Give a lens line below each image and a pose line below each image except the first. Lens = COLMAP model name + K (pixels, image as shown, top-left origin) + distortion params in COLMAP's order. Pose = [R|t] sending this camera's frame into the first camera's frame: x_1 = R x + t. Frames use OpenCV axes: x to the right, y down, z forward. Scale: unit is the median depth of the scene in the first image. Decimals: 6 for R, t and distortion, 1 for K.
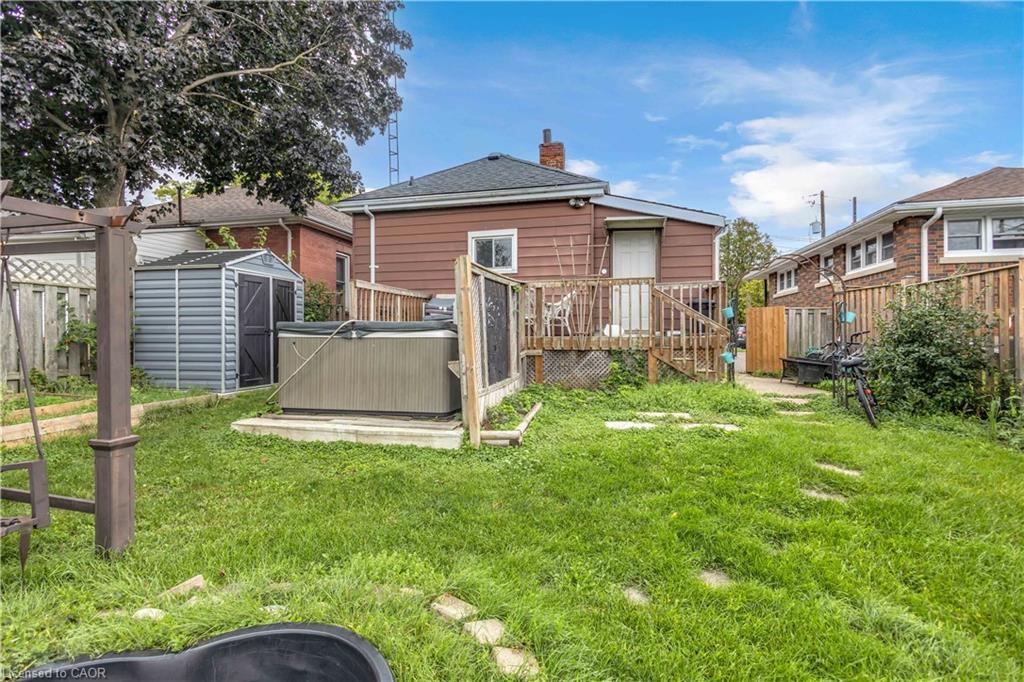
lens RADIAL K [[471.7, 0, 508.3], [0, 471.7, 341.8], [0, 0, 1]] dist [-0.000203, -0.000201]
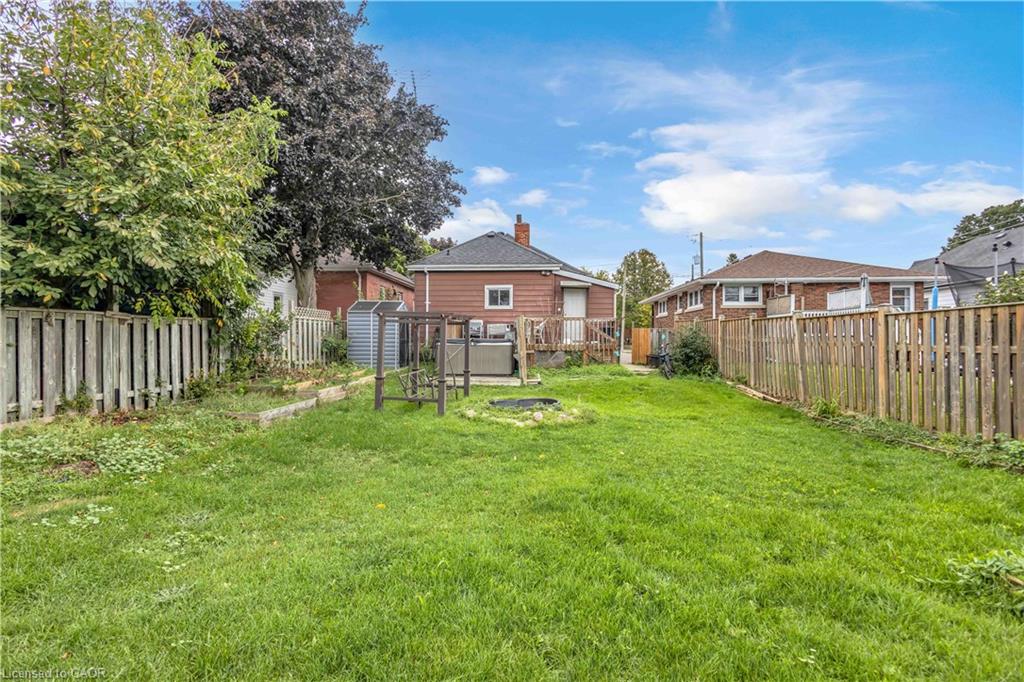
lens RADIAL K [[471.7, 0, 508.3], [0, 471.7, 341.8], [0, 0, 1]] dist [-0.000203, -0.000201]
pose [[0.987244, 0.004320, 0.159159, -0.322596], [-0.003133, 0.999965, -0.007707, -0.004034], [-0.159186, 0.007110, 0.987223, -0.901645]]
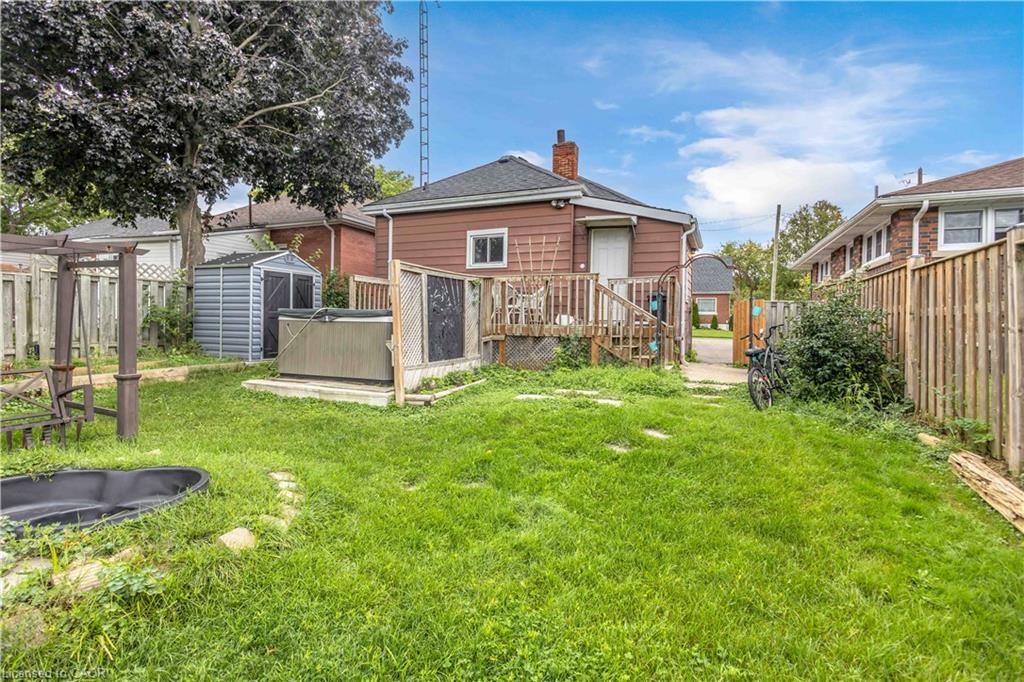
lens RADIAL K [[480.5, 0, 501.2], [0, 480.5, 333.5], [0, 0, 1]] dist [0.001092, 0.000115]
pose [[0.983864, 0.022999, -0.177431, 0.235333], [-0.021755, 0.999723, 0.008953, 0.001740], [0.177588, -0.004949, 0.984092, -0.141847]]
